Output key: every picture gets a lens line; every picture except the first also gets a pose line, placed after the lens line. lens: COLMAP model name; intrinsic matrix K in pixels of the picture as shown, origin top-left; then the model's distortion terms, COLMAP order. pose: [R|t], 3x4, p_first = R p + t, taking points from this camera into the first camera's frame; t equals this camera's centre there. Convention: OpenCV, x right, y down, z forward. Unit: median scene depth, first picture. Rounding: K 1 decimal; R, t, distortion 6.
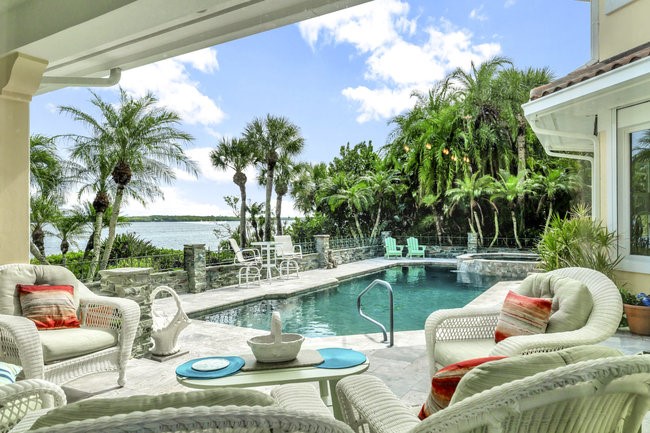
lens RADIAL K [[449.3, 0, 321.0], [0, 449.3, 215.3], [0, 0, 1]] dist [0.003712, 0.000268]
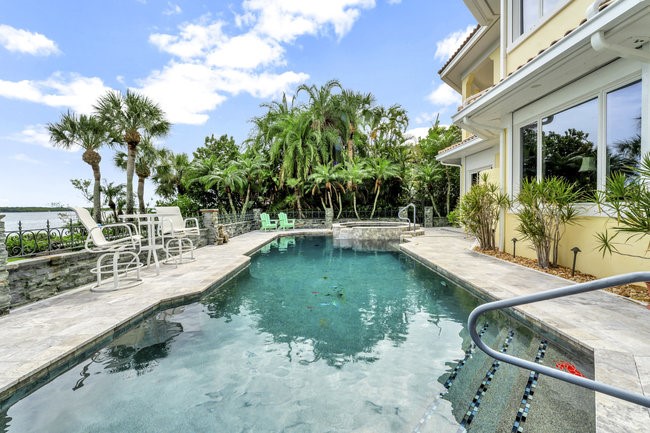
lens RADIAL K [[260.5, 0, 319.0], [0, 260.5, 215.1], [0, 0, 1]] dist [-0.002246, -0.000577]
pose [[0.857971, -0.020650, 0.513283, -0.057058], [0.006131, 0.999532, 0.029964, 0.029601], [-0.513662, -0.022561, 0.857696, 0.299955]]
